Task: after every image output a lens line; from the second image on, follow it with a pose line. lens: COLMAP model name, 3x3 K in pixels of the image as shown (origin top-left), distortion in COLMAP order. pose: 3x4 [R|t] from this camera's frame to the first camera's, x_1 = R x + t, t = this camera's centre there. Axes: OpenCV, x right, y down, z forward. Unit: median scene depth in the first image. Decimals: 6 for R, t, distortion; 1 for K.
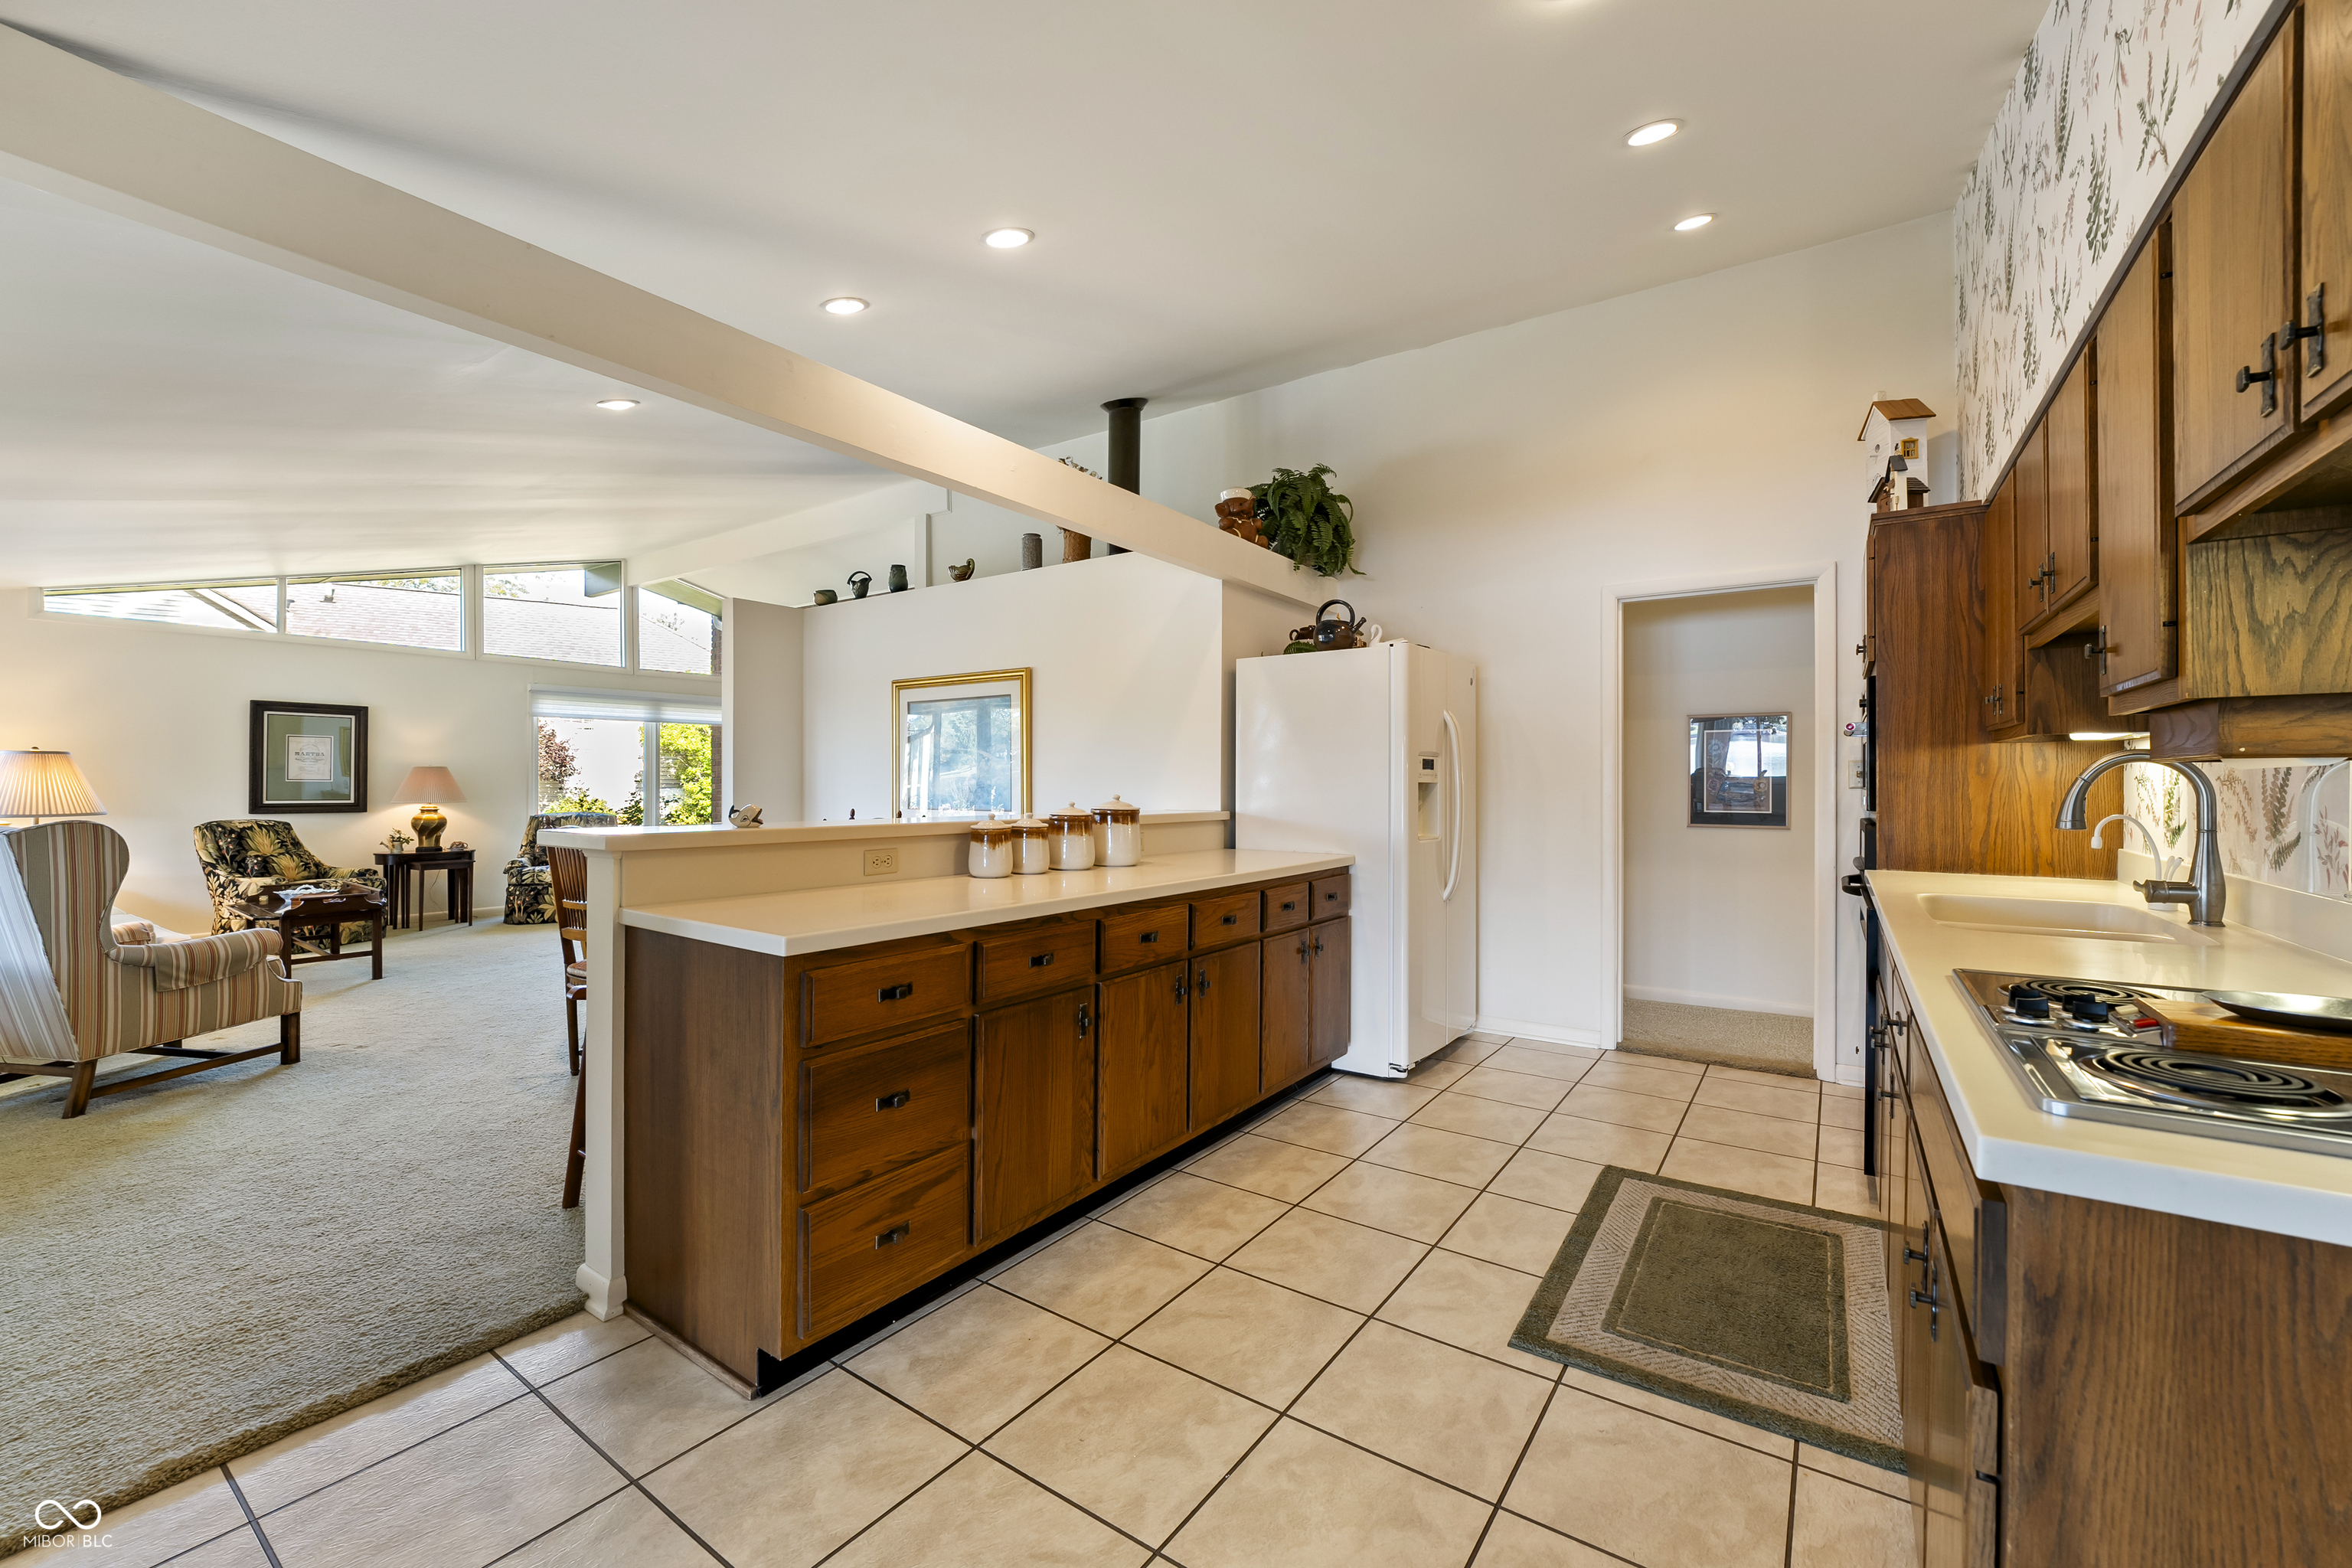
lens RADIAL K [[957.4, 0, 1184.3], [0, 957.4, 781.9], [0, 0, 1]] dist [-0.019970, 0.003560]
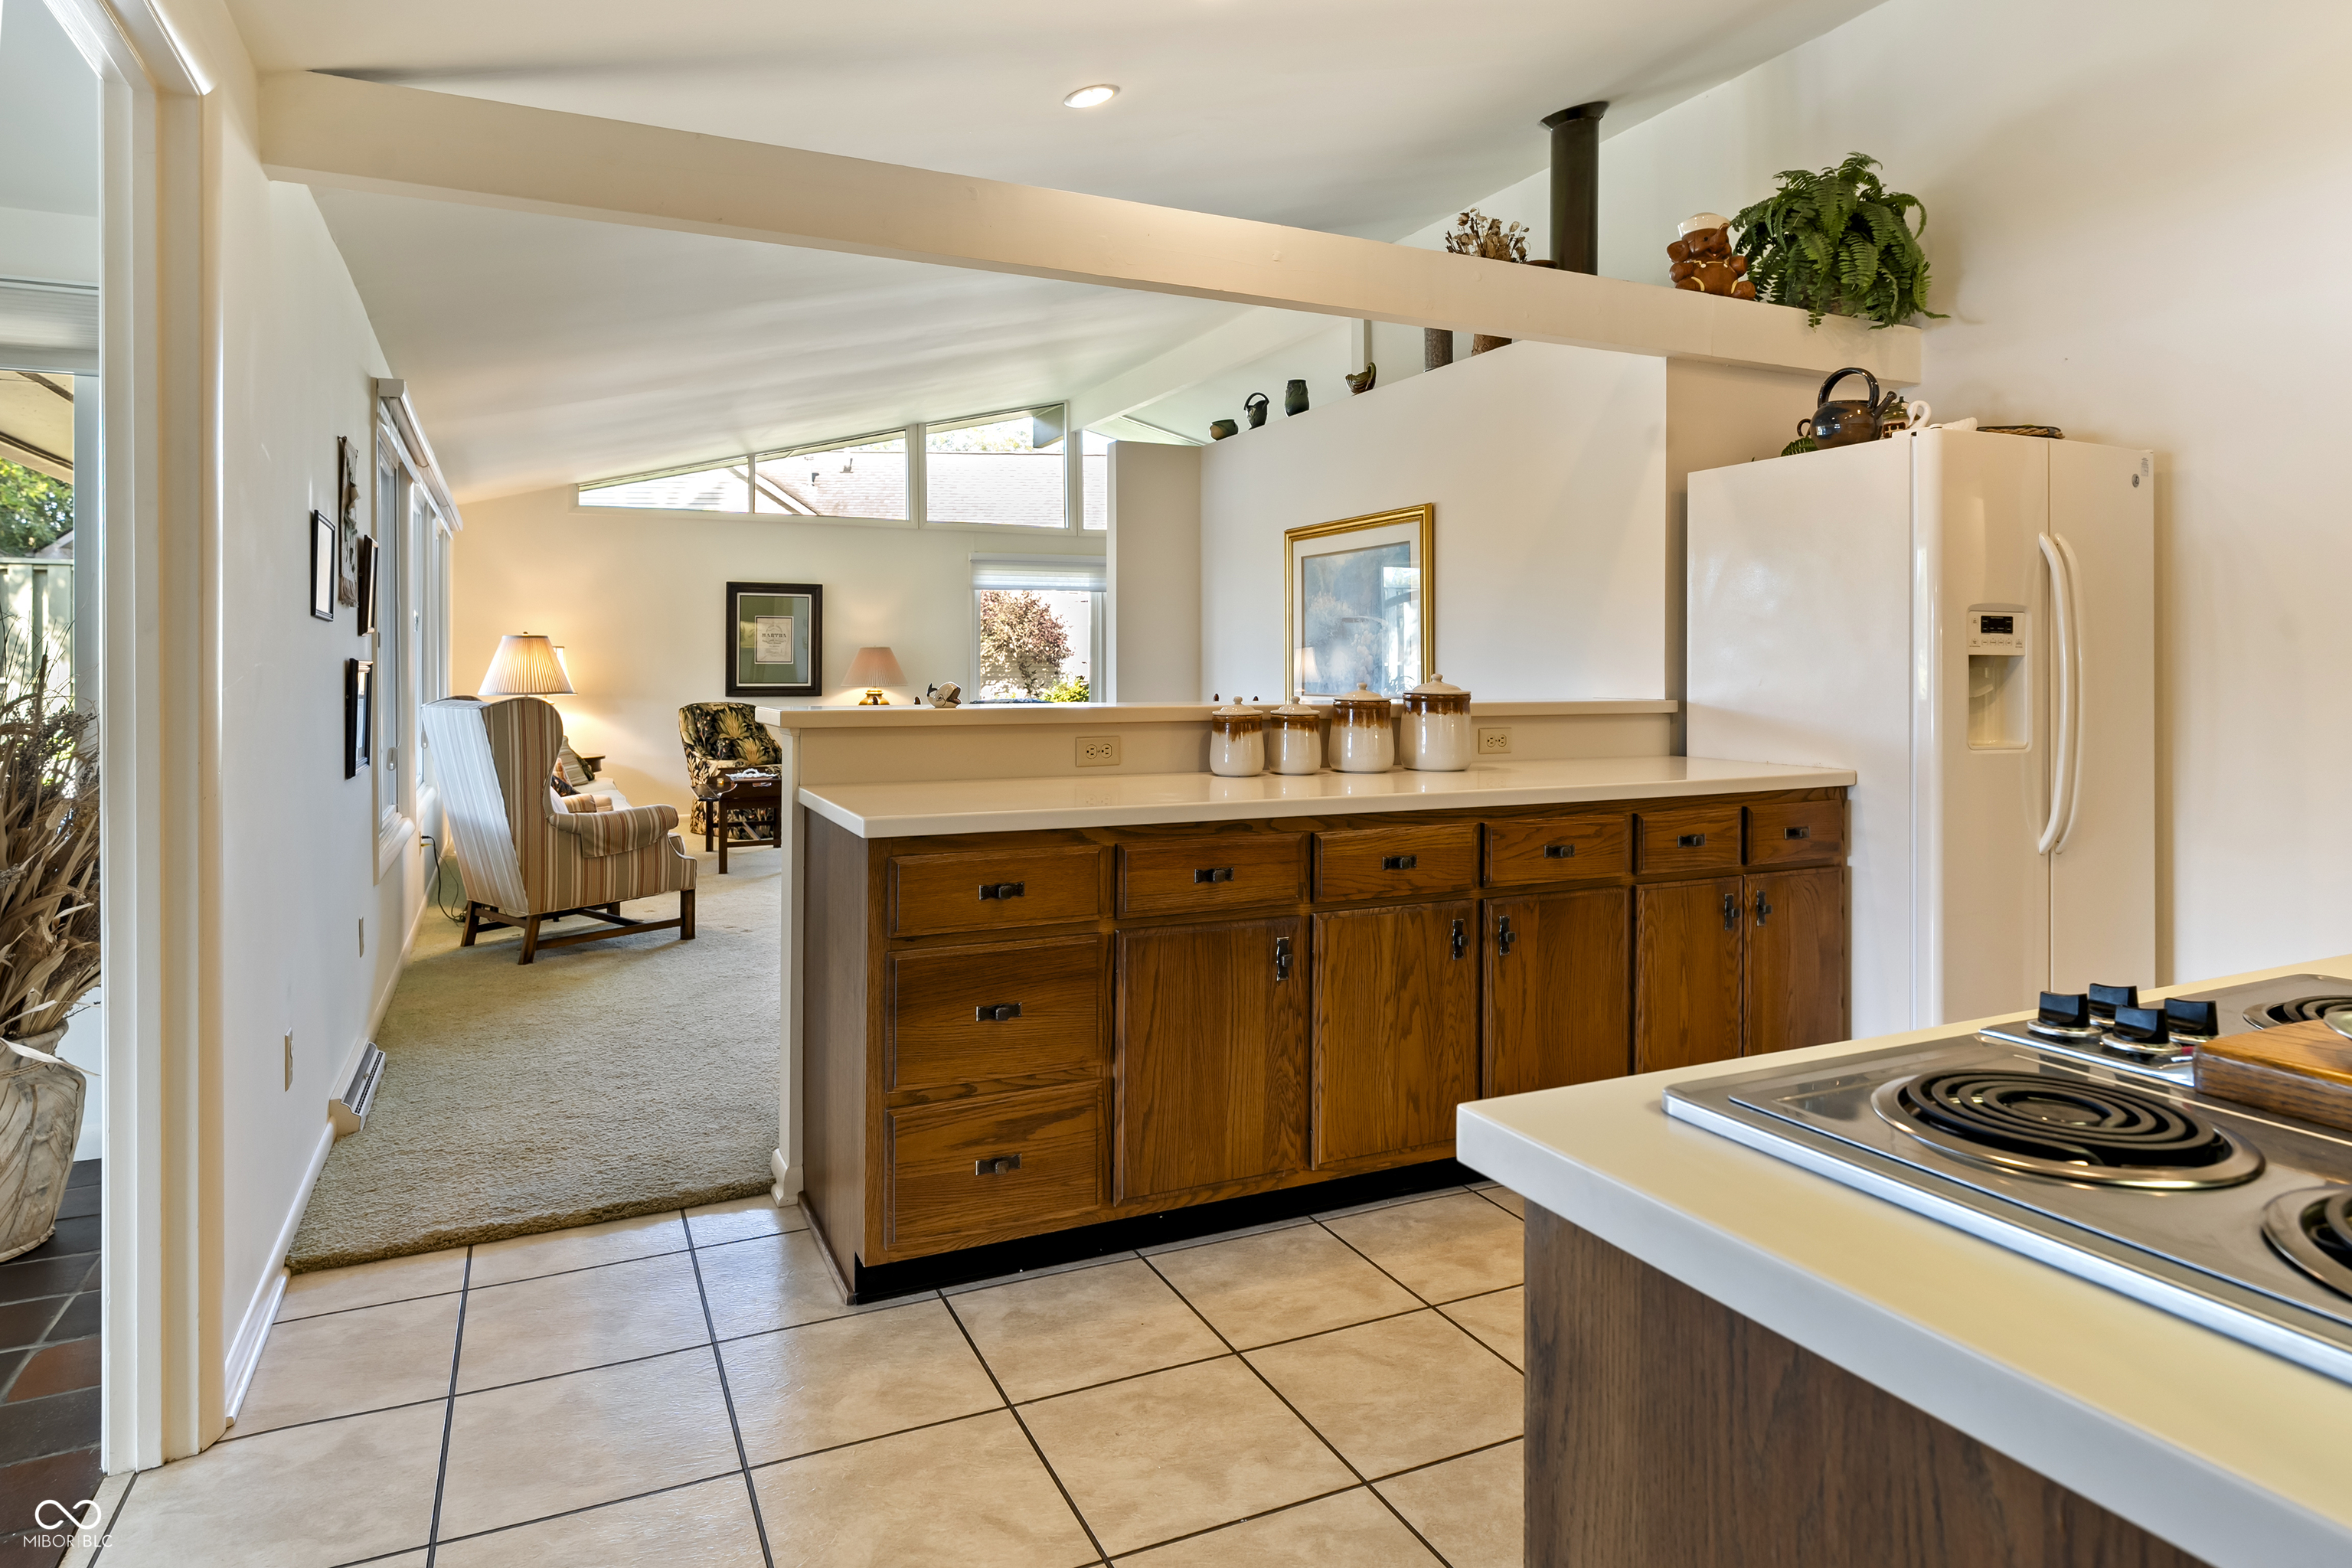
lens RADIAL K [[1367.5, 0, 1166.0], [0, 1367.5, 658.3], [0, 0, 1]] dist [0.004806, -0.005514]
pose [[0.861785, -0.005899, -0.507239, 0.284677], [0.003791, 0.999979, -0.005189, 0.006000], [0.507259, 0.002549, 0.861790, -0.014061]]
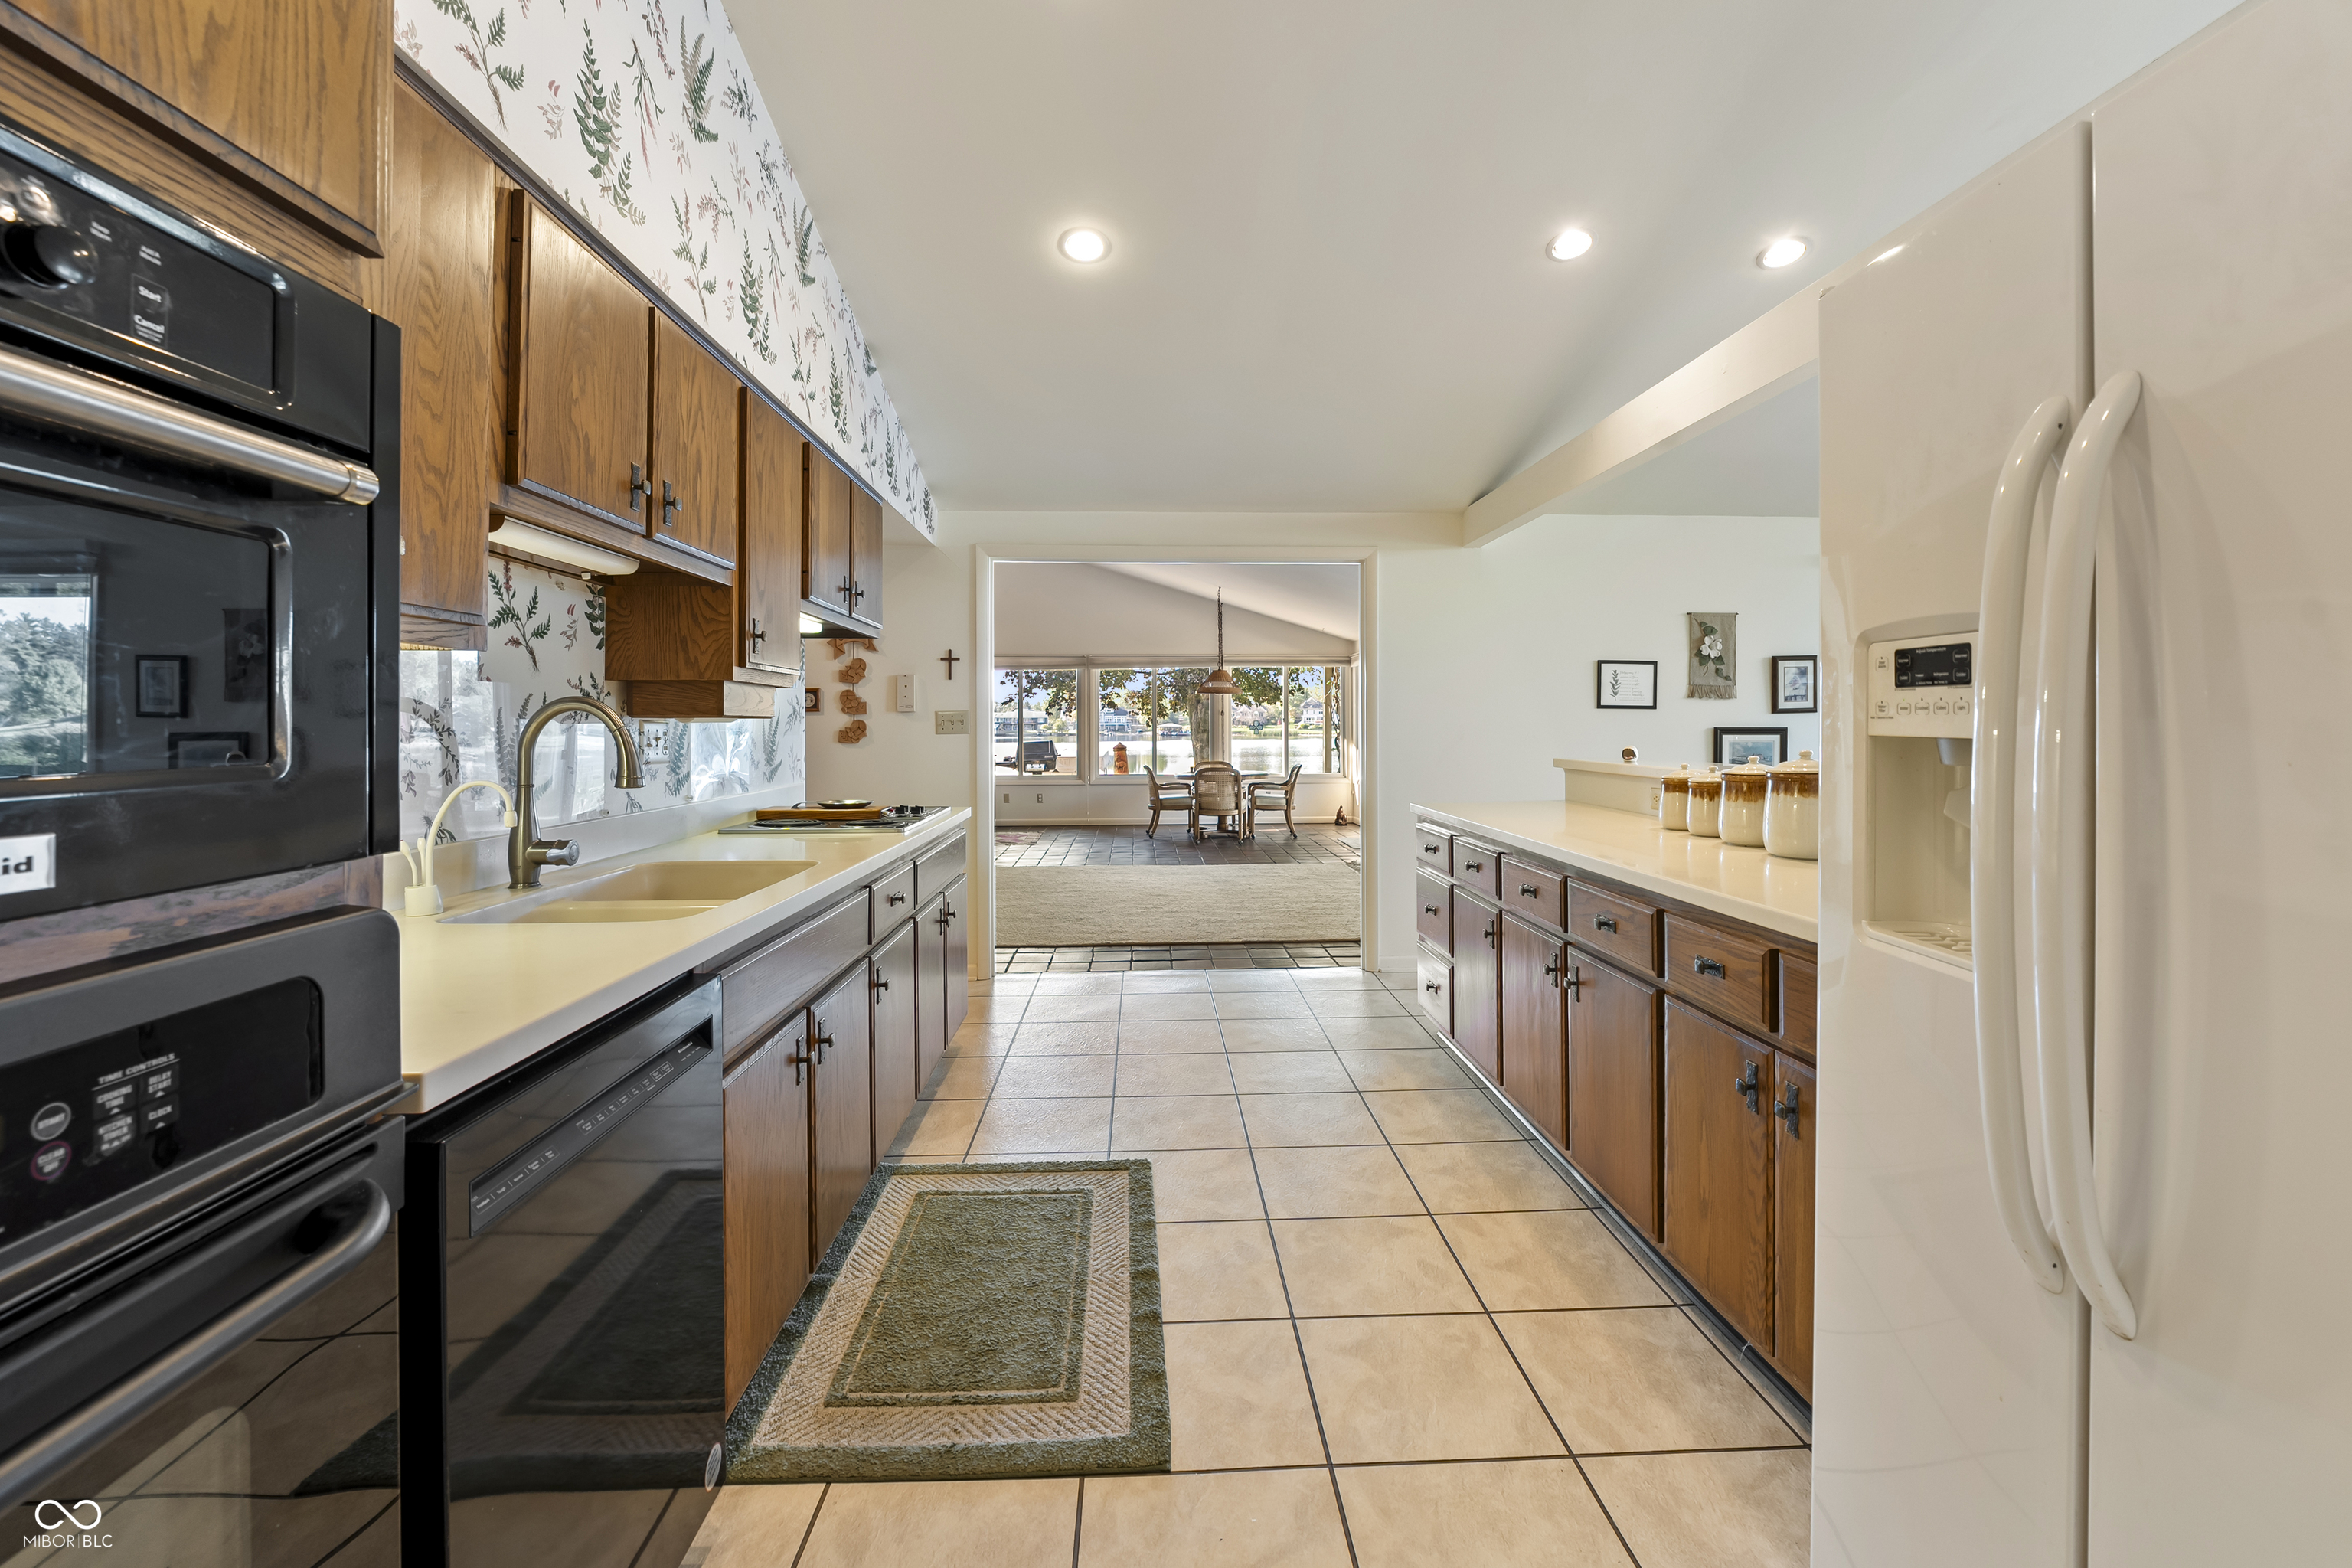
lens RADIAL K [[957.4, 0, 1164.9], [0, 957.4, 687.0], [0, 0, 1]] dist [-0.019970, 0.003560]
pose [[-0.809002, -0.022859, -0.587361, 0.678077], [0.001763, 0.999145, -0.041313, -0.003343], [0.587803, -0.034458, -0.808270, 1.278136]]
